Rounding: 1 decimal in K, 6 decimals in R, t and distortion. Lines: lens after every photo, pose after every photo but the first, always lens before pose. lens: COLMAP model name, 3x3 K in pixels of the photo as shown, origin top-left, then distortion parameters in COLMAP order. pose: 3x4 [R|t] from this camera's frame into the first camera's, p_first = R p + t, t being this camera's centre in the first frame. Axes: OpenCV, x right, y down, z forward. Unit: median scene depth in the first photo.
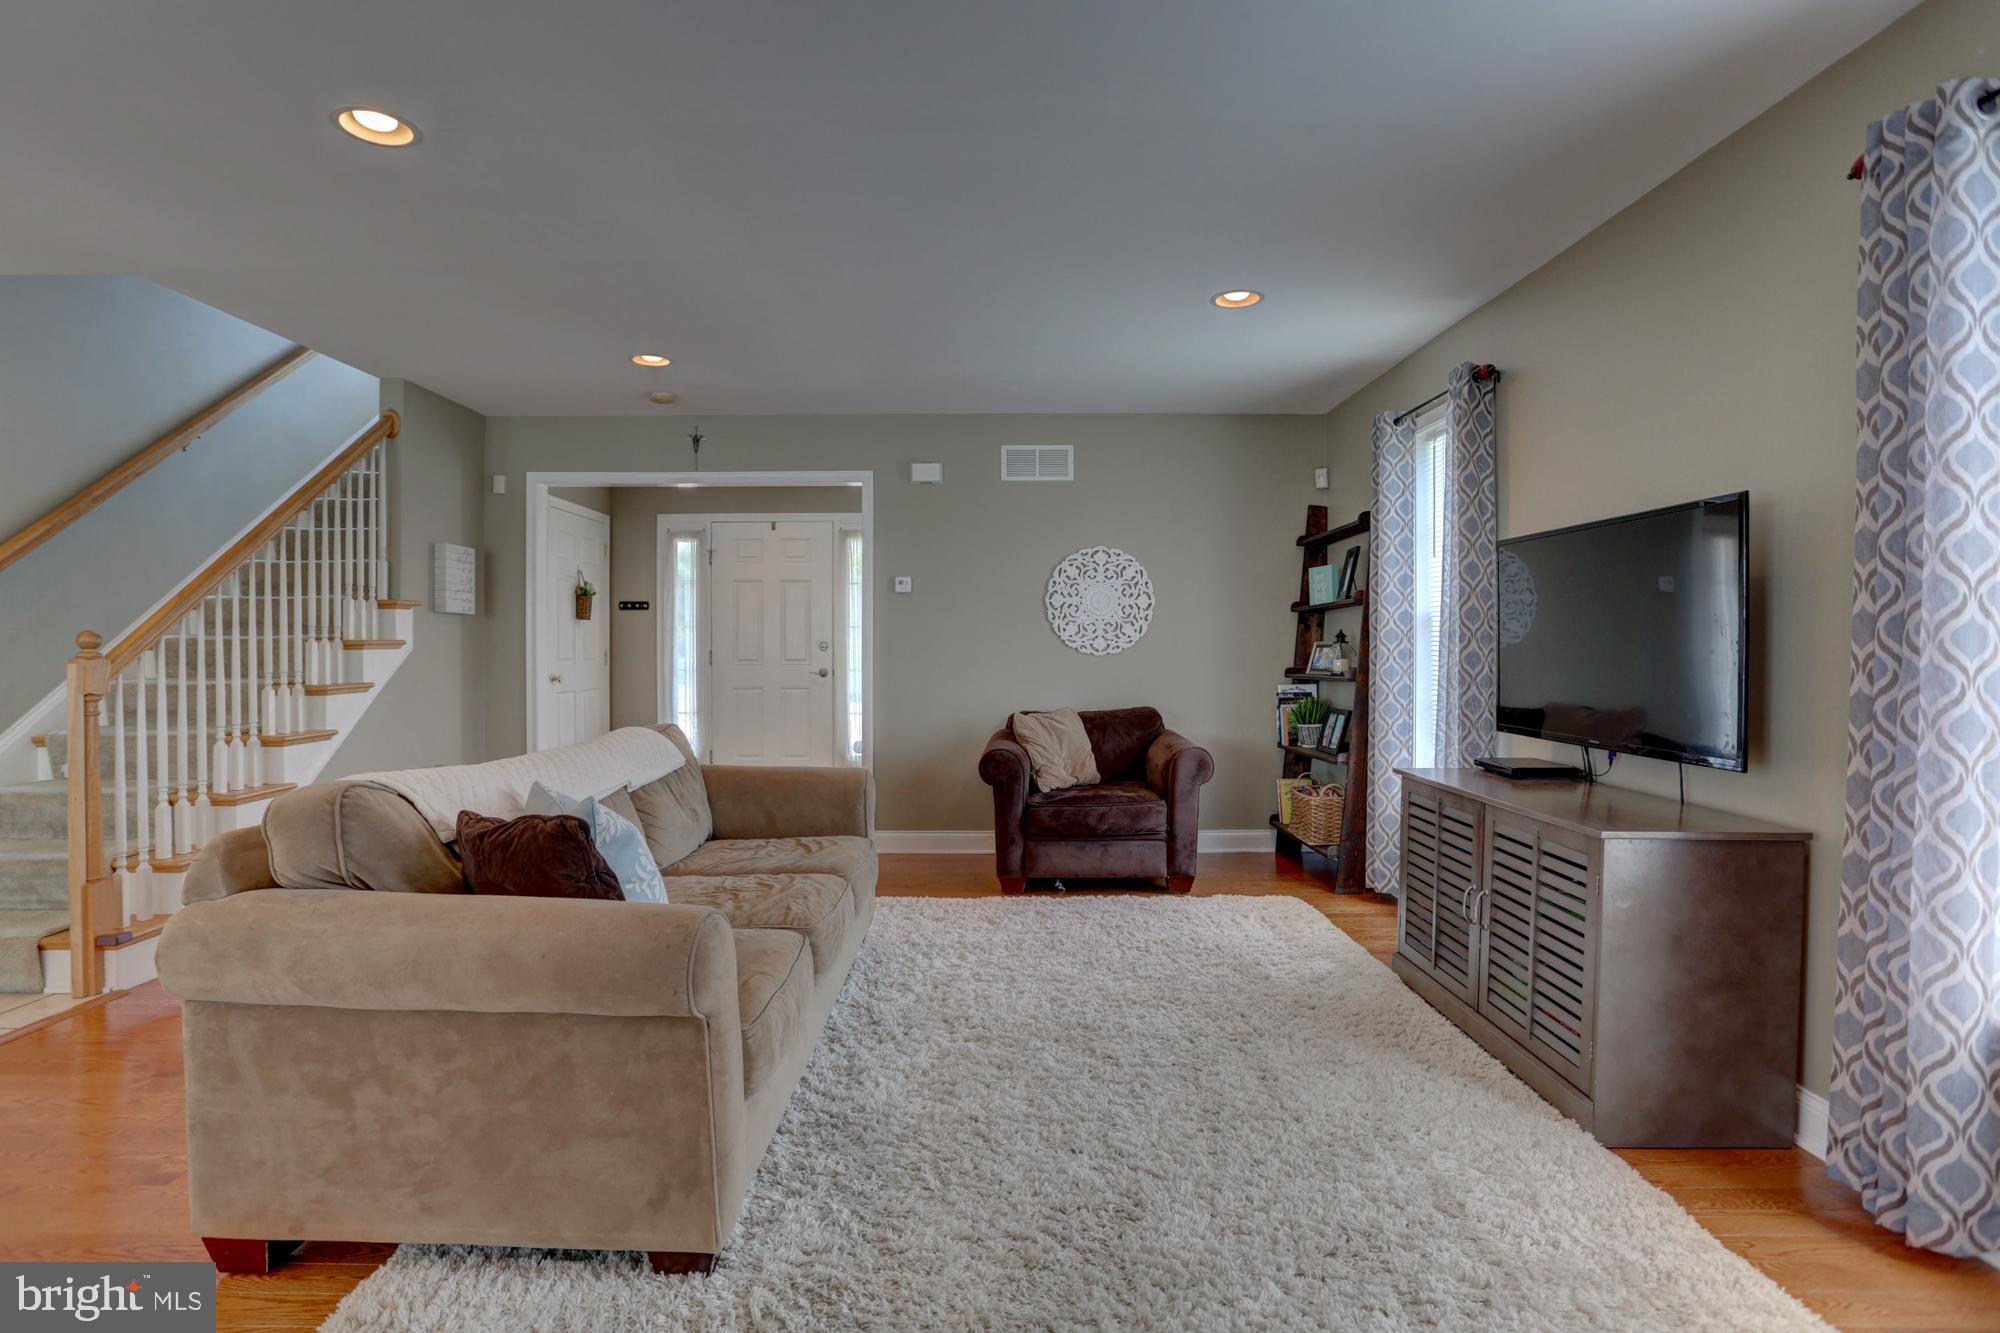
lens RADIAL K [[981.1, 0, 995.0], [0, 981.1, 656.4], [0, 0, 1]] dist [-0.063507, 0.024917]
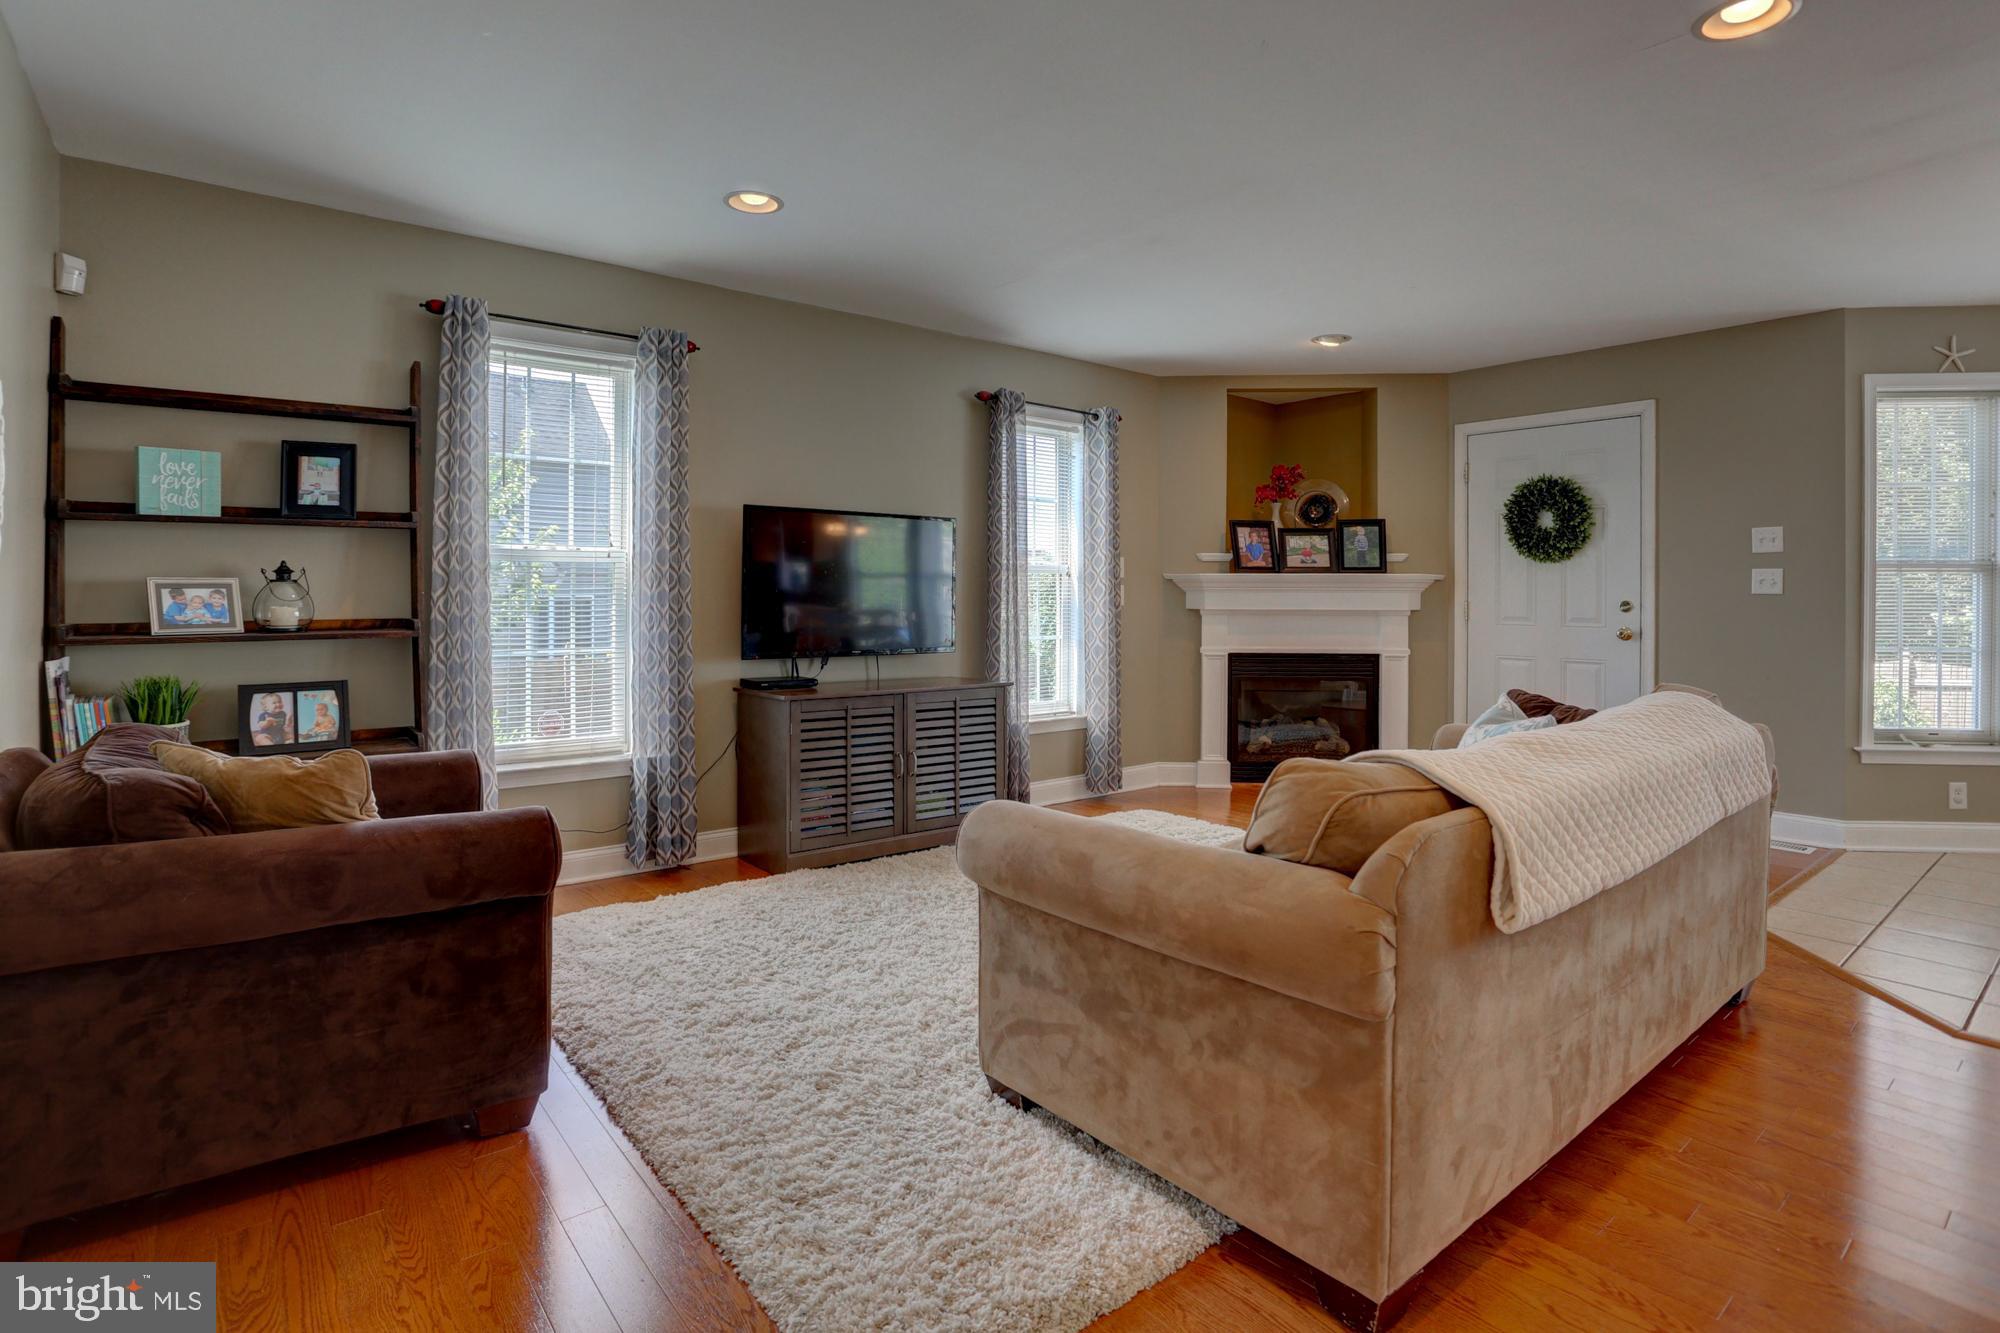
lens RADIAL K [[1006.7, 0, 1002.7], [0, 1006.7, 613.6], [0, 0, 1]] dist [-0.067291, 0.028499]
pose [[-0.628426, -0.020198, 0.777607, -0.438921], [-0.000336, 0.999670, 0.025694, -0.009108], [-0.777869, 0.015886, -0.628225, 1.000192]]
